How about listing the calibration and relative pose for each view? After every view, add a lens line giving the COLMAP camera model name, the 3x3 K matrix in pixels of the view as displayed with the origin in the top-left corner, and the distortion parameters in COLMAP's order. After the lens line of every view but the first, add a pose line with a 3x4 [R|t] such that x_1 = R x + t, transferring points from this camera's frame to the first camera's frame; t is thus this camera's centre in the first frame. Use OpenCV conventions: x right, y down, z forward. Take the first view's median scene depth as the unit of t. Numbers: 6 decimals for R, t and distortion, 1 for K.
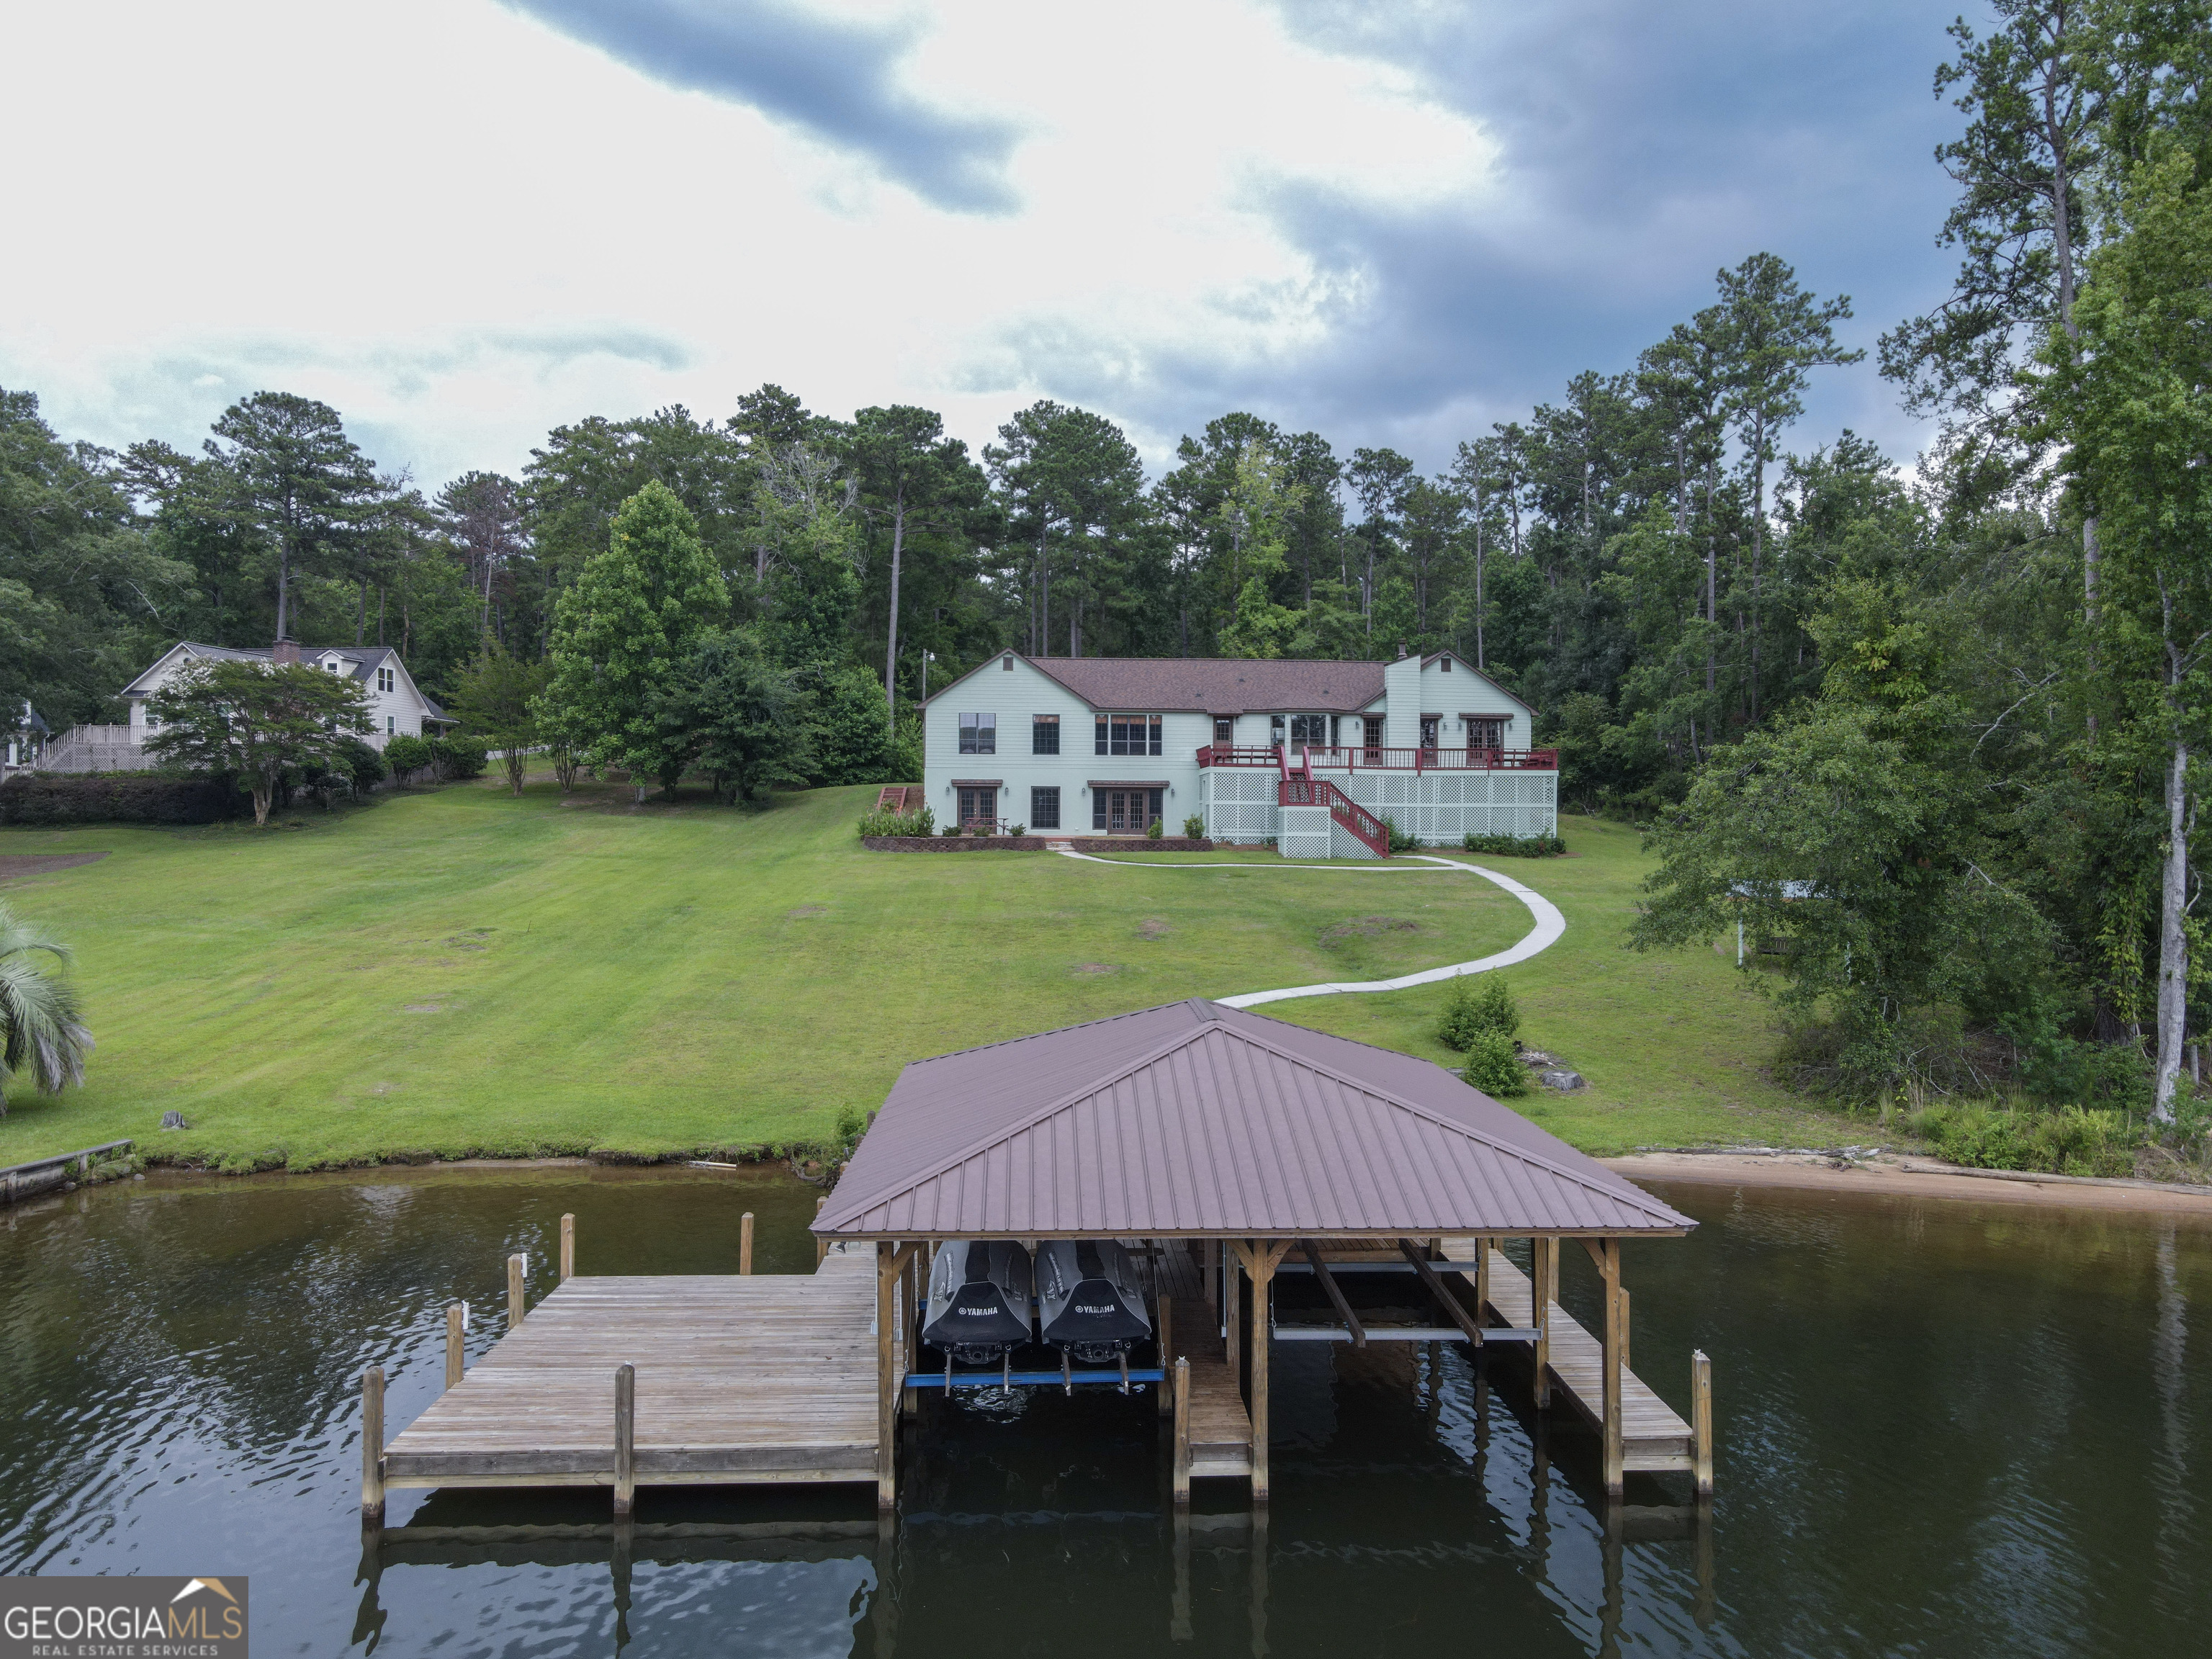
lens RADIAL K [[1617.9, 0, 1106.0], [0, 1617.9, 829.5], [0, 0, 1]] dist [-0.004424, 0.036058]
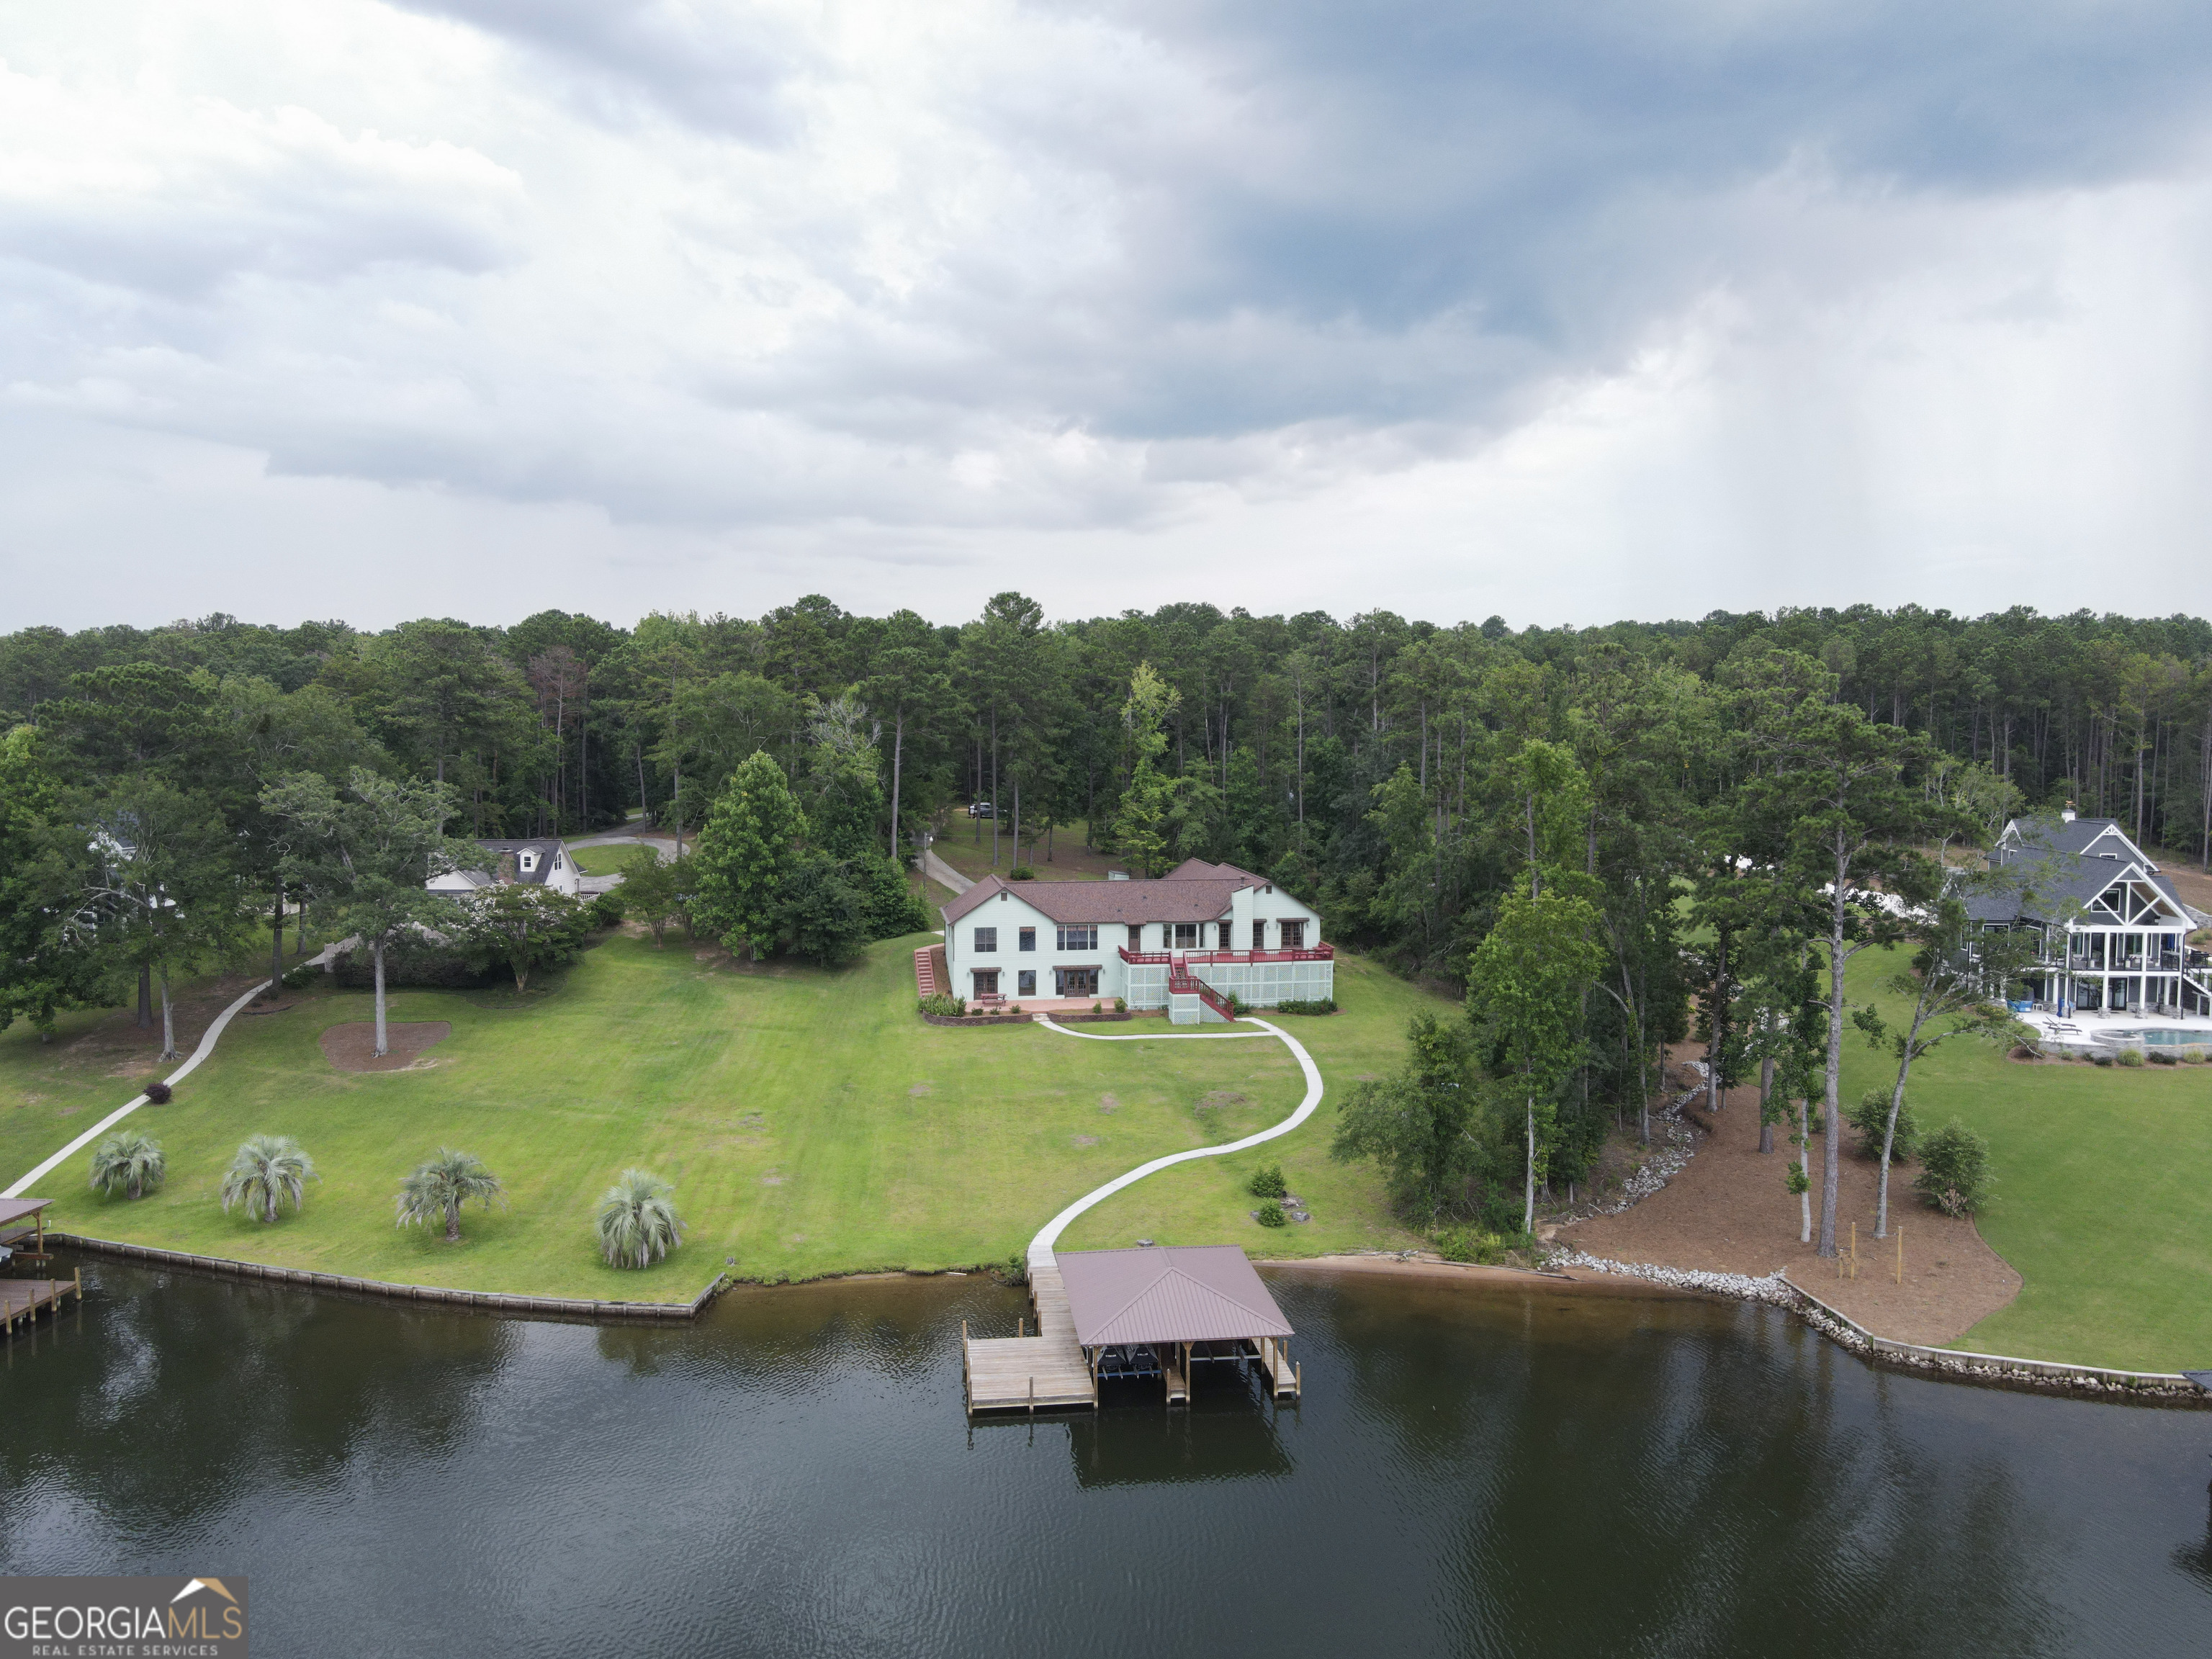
lens RADIAL K [[1617.9, 0, 1106.0], [0, 1617.9, 829.5], [0, 0, 1]] dist [-0.004424, 0.036058]
pose [[0.996405, -0.009808, 0.084152, -0.094310], [0.004091, 0.997687, 0.067849, -0.279766], [-0.084623, -0.067260, 0.994140, -0.629224]]
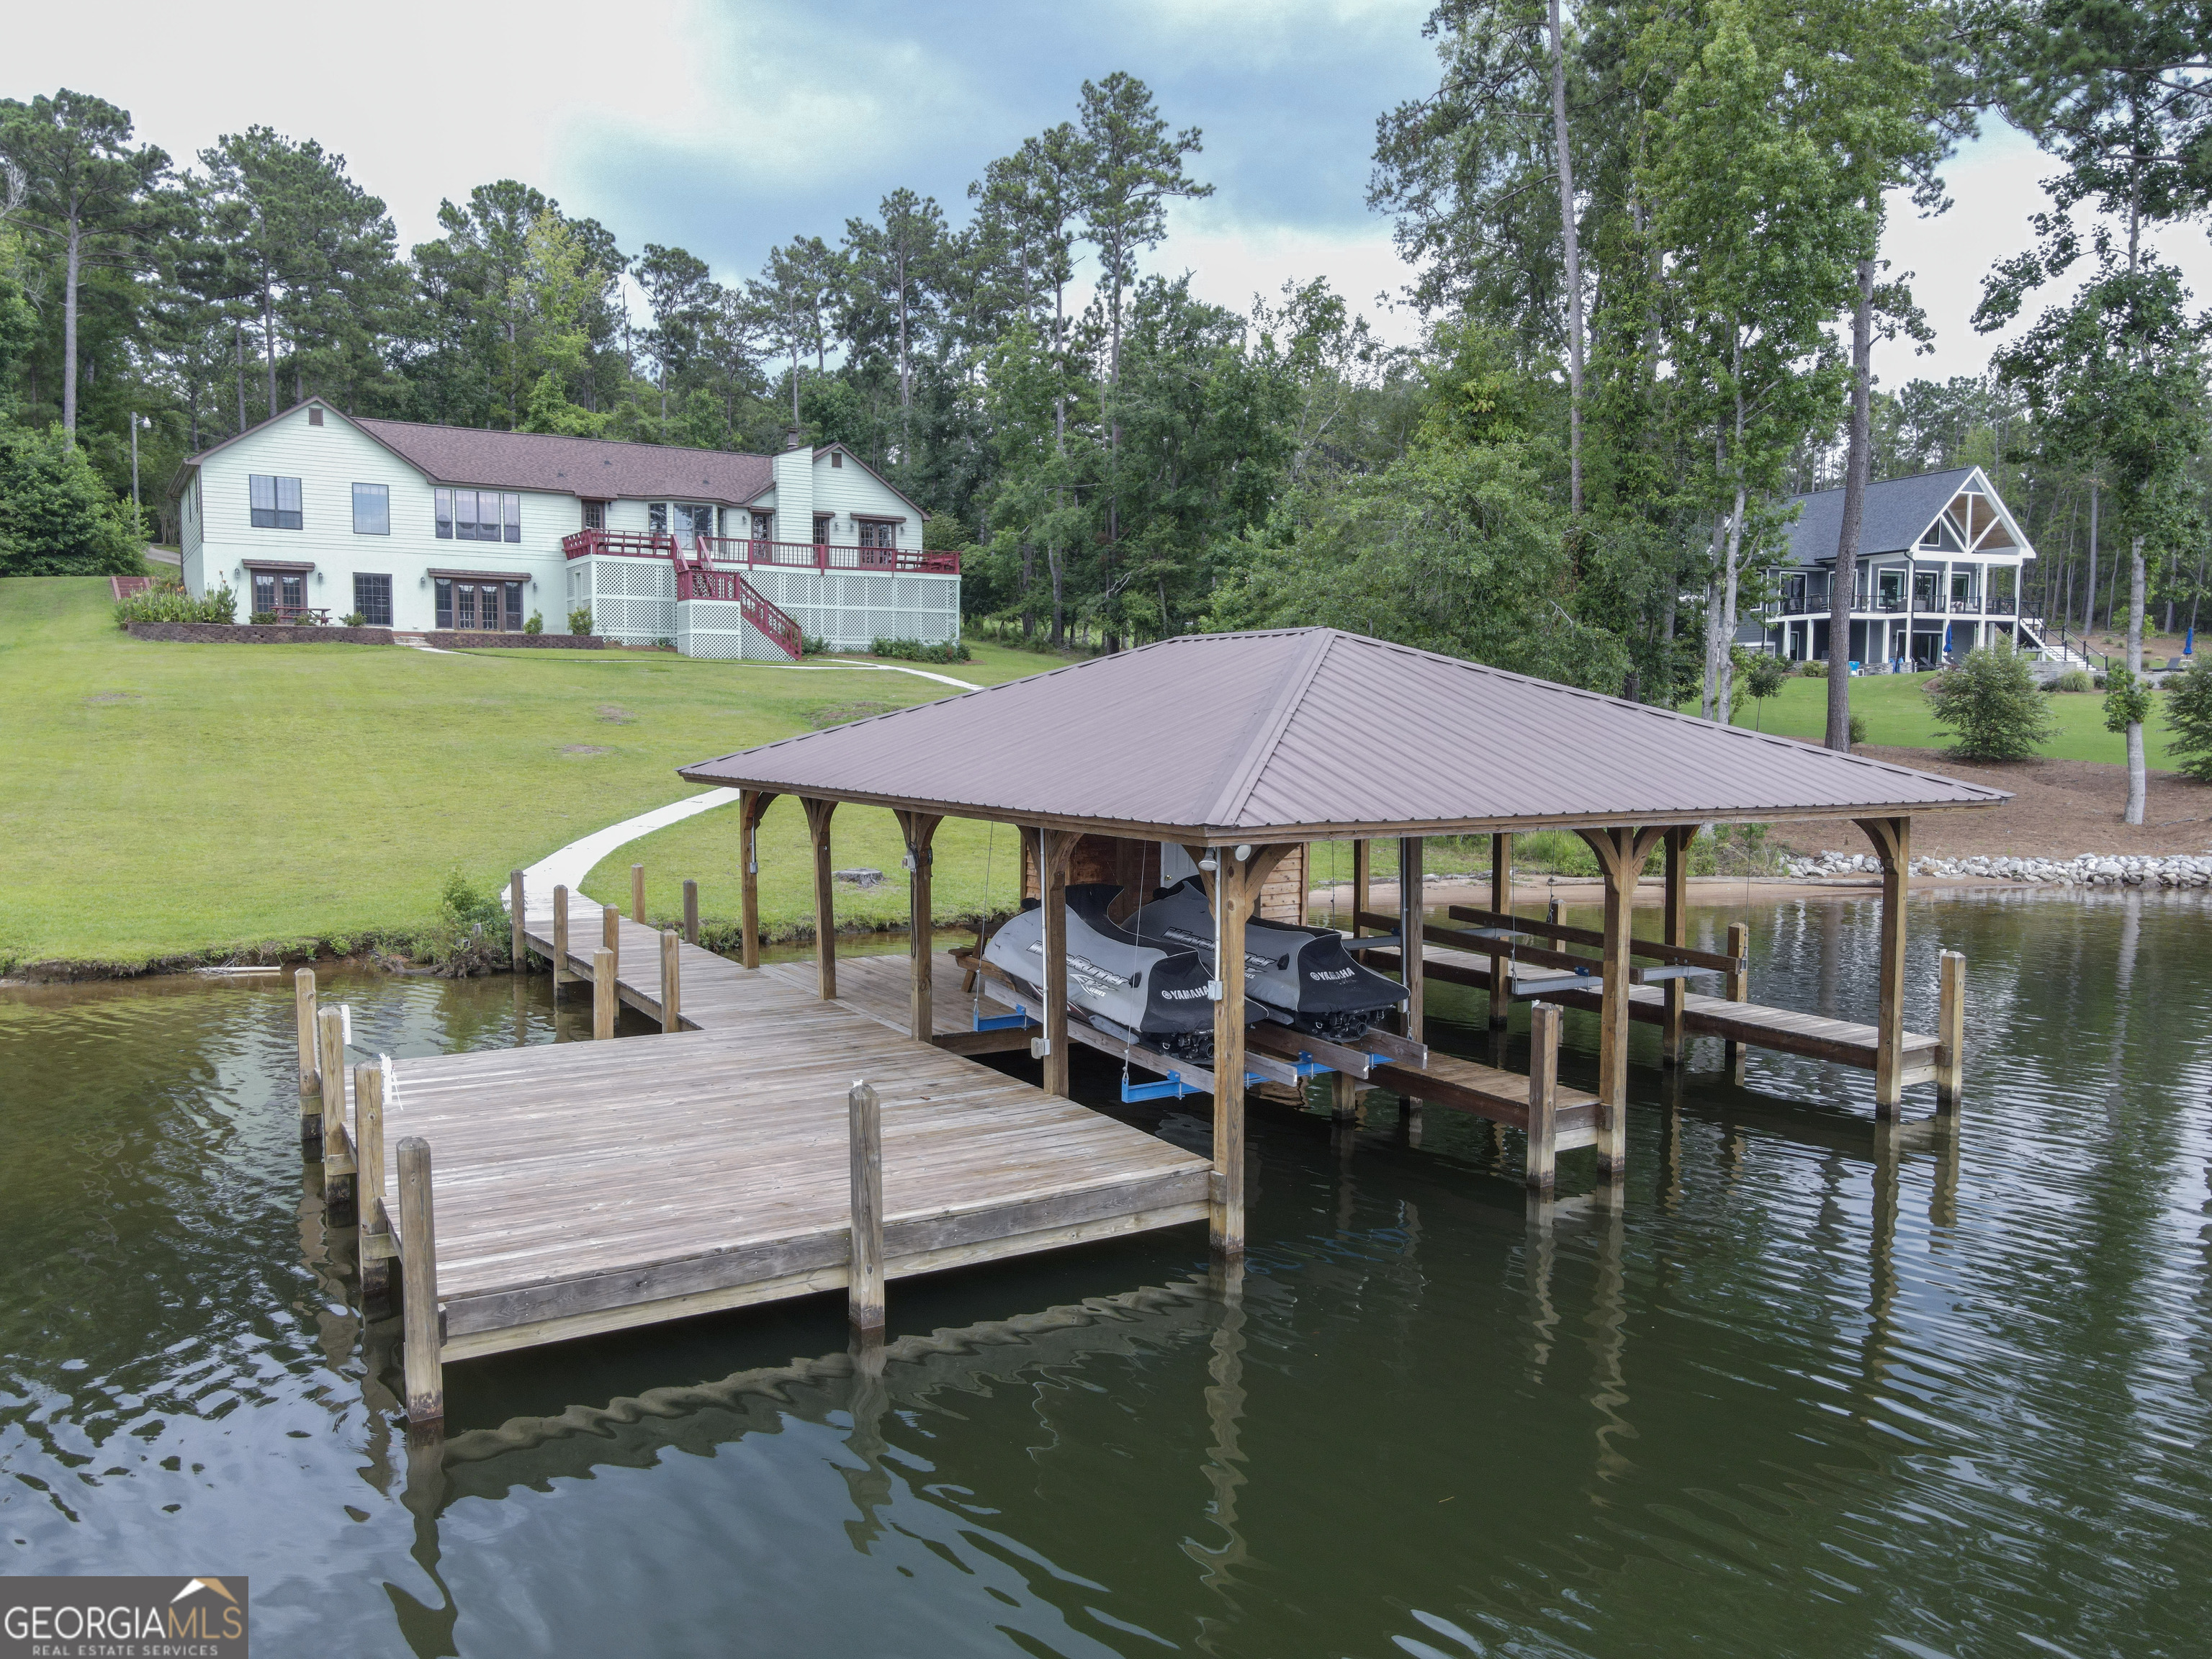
lens RADIAL K [[1621.5, 0, 1106.0], [0, 1621.5, 829.5], [0, 0, 1]] dist [0.002248, 0.005682]
pose [[0.878390, -0.034188, 0.476720, -0.107116], [-0.001125, 0.997288, 0.073592, 0.041847], [-0.477943, -0.065179, 0.875969, 0.096124]]
